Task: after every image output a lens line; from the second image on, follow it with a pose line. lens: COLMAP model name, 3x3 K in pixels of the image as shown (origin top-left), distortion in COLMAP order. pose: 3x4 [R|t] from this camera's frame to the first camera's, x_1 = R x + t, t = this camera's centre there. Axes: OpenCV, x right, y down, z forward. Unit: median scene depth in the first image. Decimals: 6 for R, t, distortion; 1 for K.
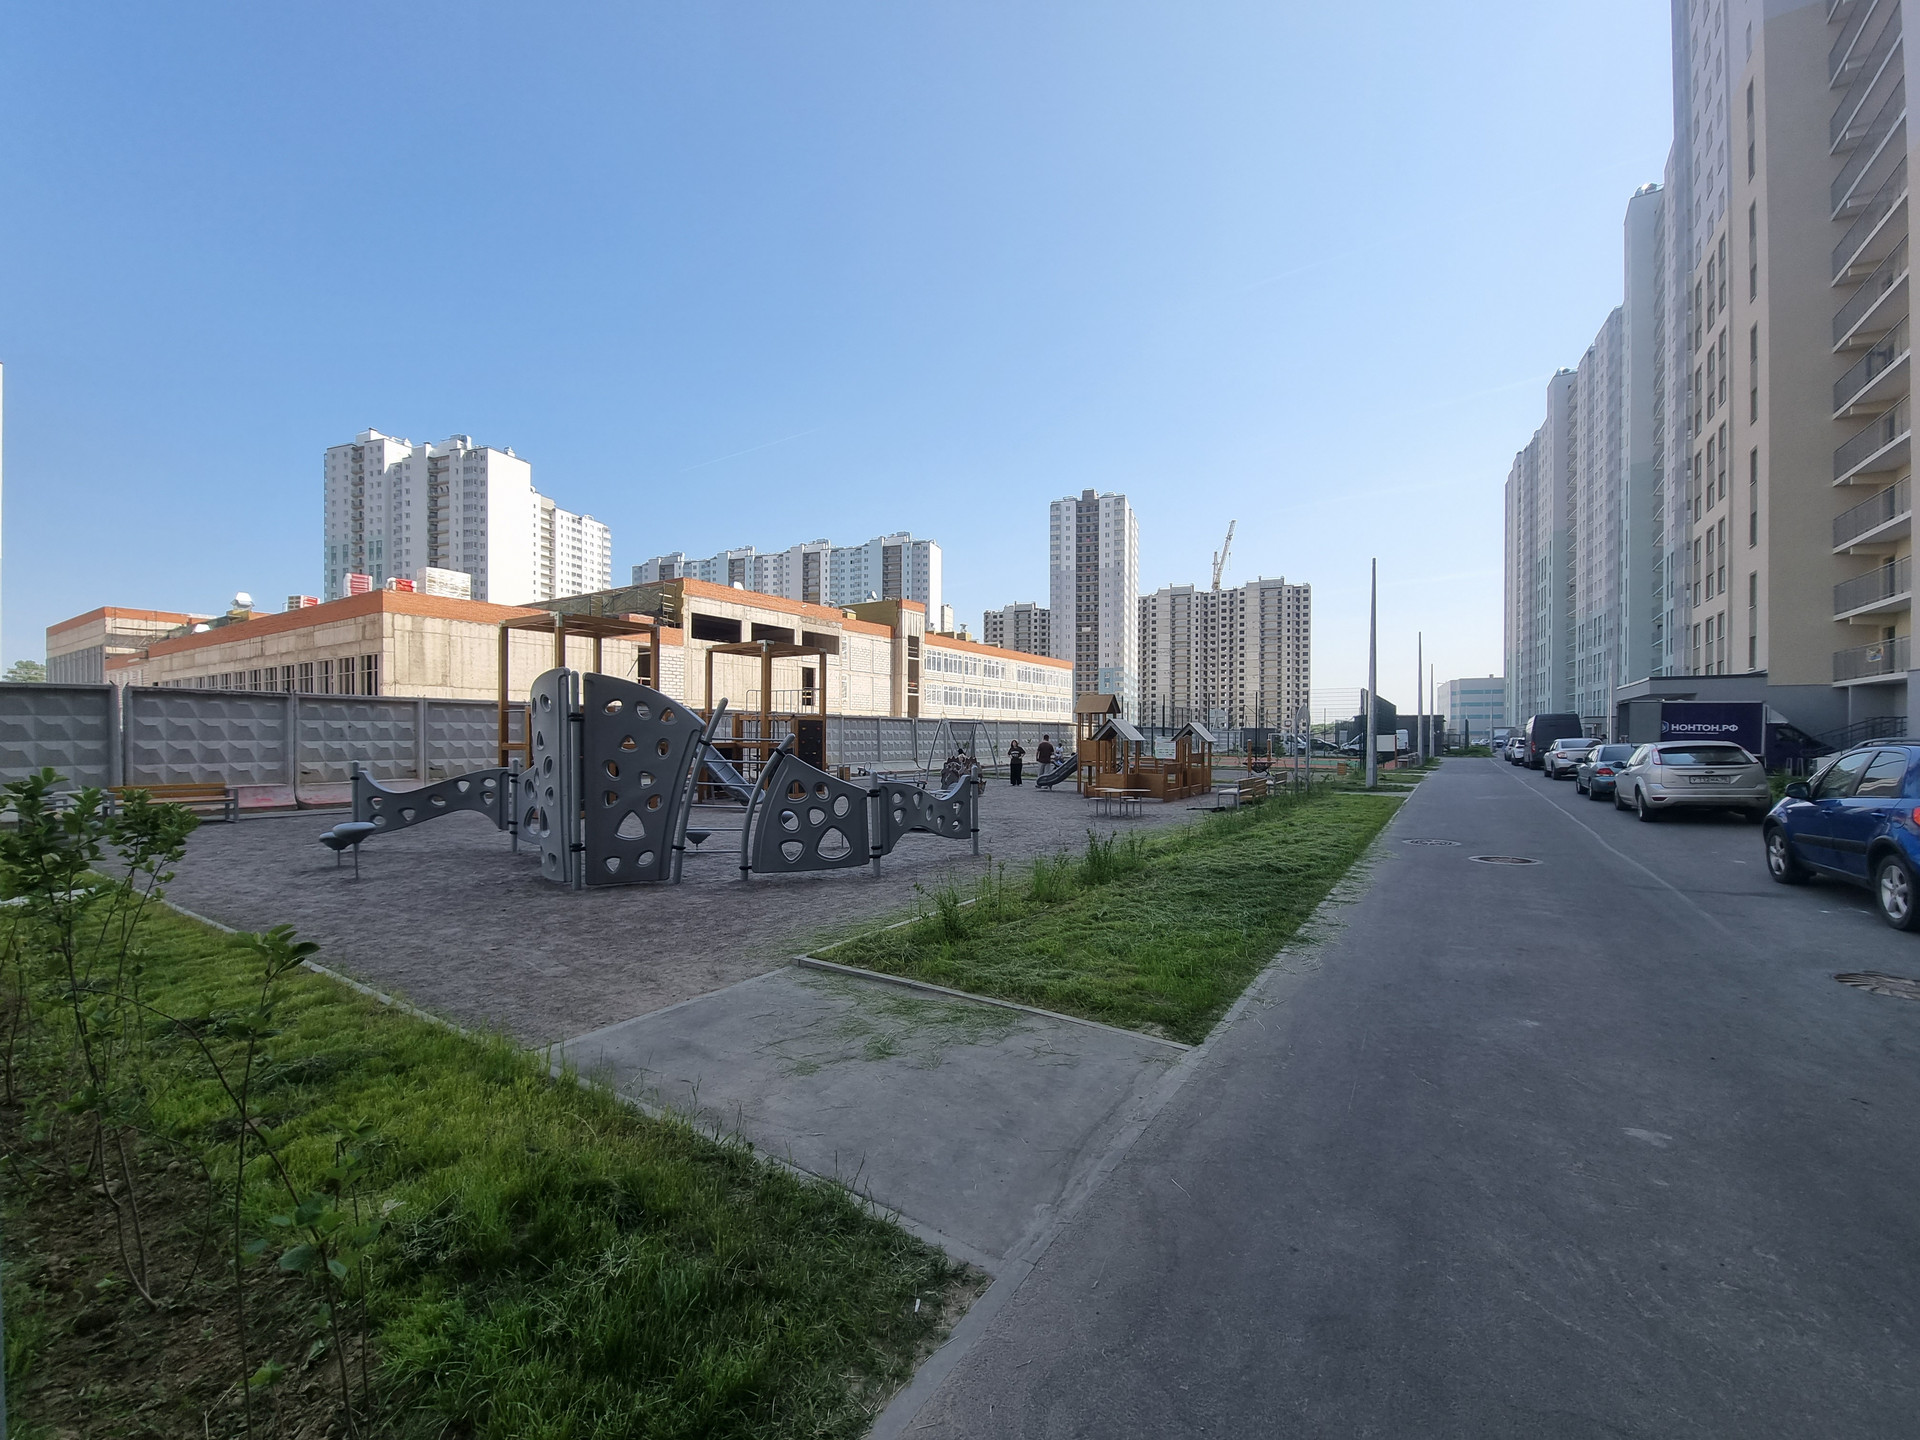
lens RADIAL K [[779.5, 0, 959.2], [0, 779.5, 743.3], [0, 0, 1]] dist [-0.000415, -0.000099]
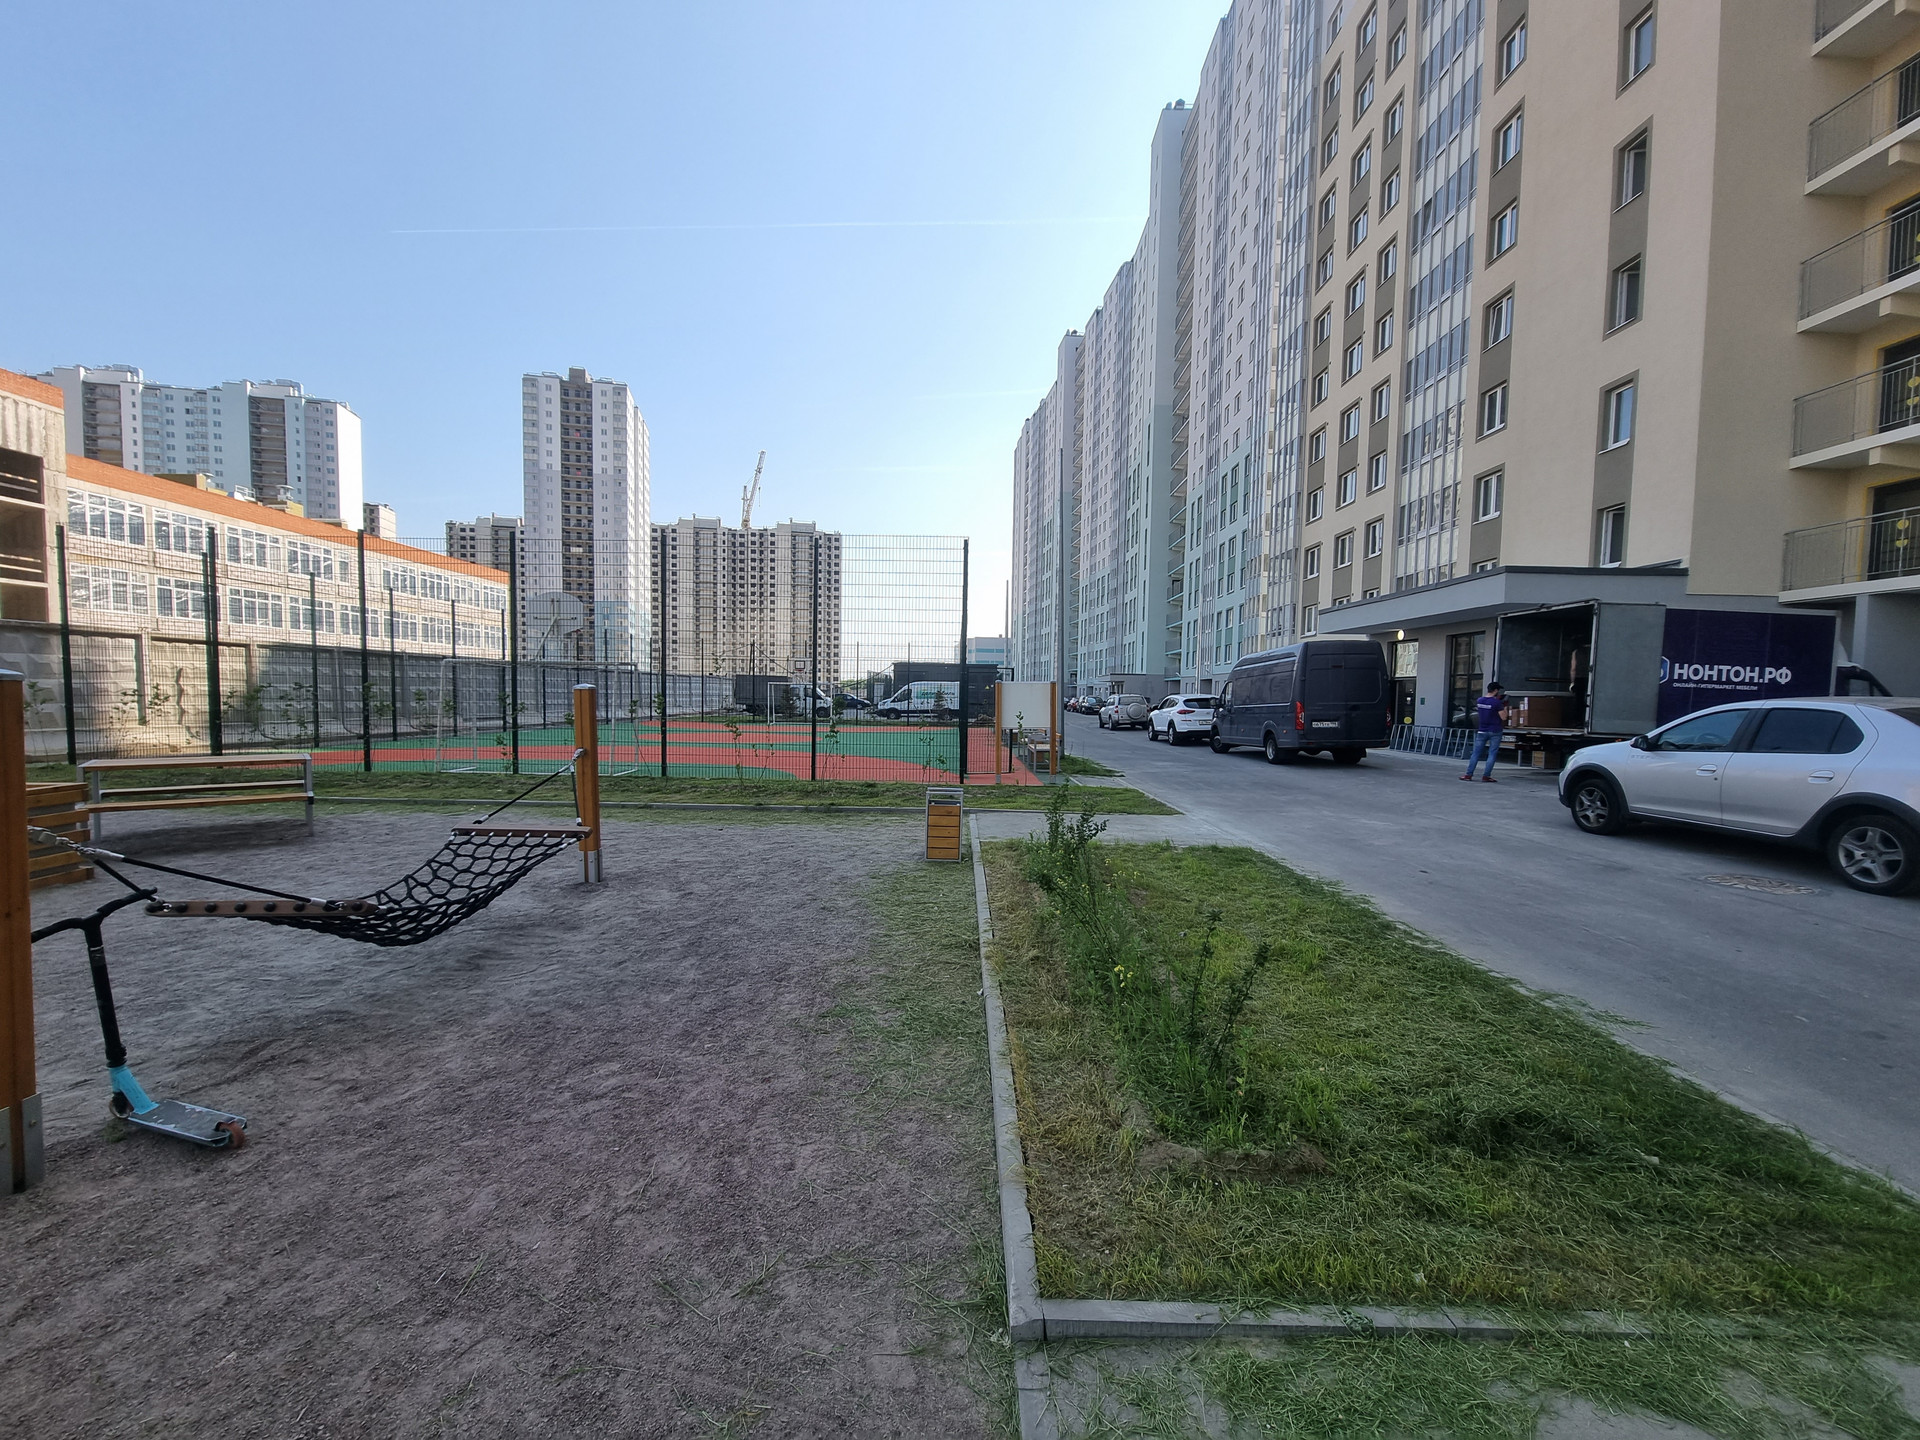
lens RADIAL K [[779.5, 0, 959.2], [0, 779.5, 743.3], [0, 0, 1]] dist [-0.000415, -0.000099]
pose [[0.840377, -0.020819, 0.541603, 0.057796], [-0.011100, 0.998391, 0.055601, -0.000347], [-0.541889, -0.052737, 0.838794, 0.125350]]
